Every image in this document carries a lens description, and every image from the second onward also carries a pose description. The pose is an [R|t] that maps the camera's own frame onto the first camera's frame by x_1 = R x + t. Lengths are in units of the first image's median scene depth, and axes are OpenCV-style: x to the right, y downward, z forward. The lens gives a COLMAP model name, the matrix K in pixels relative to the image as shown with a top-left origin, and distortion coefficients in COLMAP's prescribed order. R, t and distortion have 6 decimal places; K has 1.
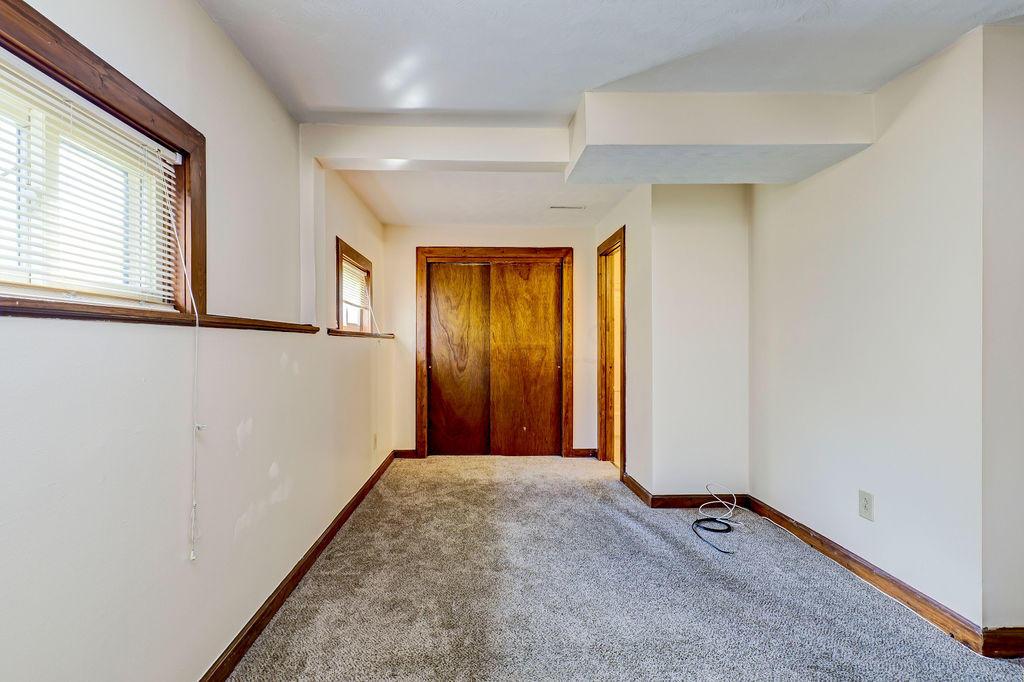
lens RADIAL K [[488.2, 0, 523.1], [0, 488.2, 340.9], [0, 0, 1]] dist [0.002934, 0.000394]
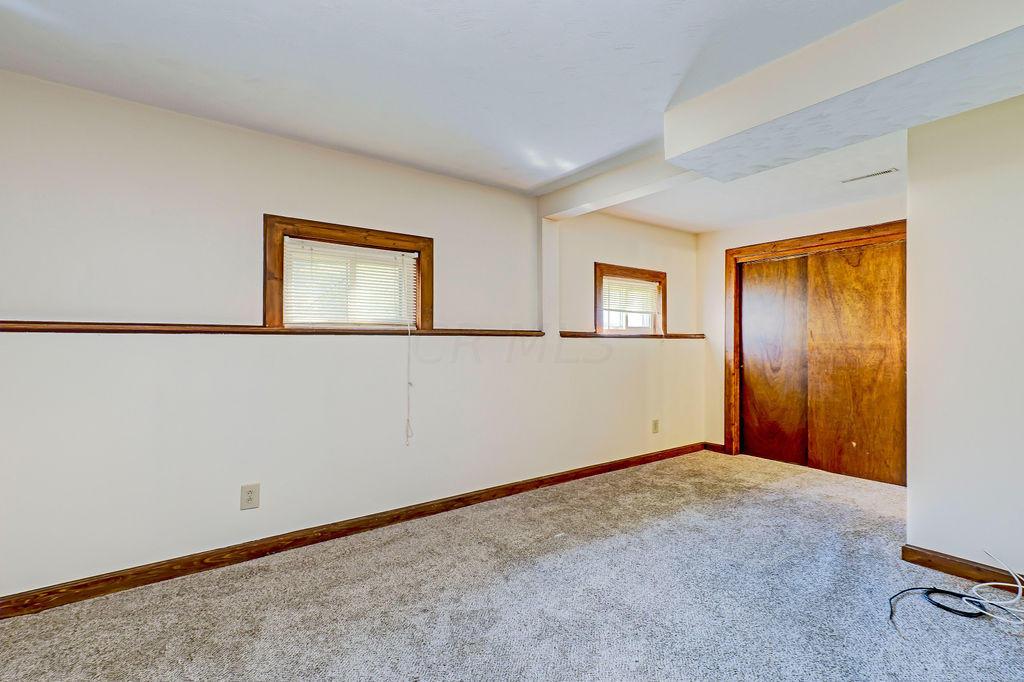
lens RADIAL K [[488.2, 0, 523.1], [0, 488.2, 340.9], [0, 0, 1]] dist [0.002934, 0.000394]
pose [[0.568331, -0.004386, -0.822788, 0.388204], [0.006509, 0.999978, -0.000835, -0.000919], [0.822774, -0.004881, 0.568347, 0.057900]]
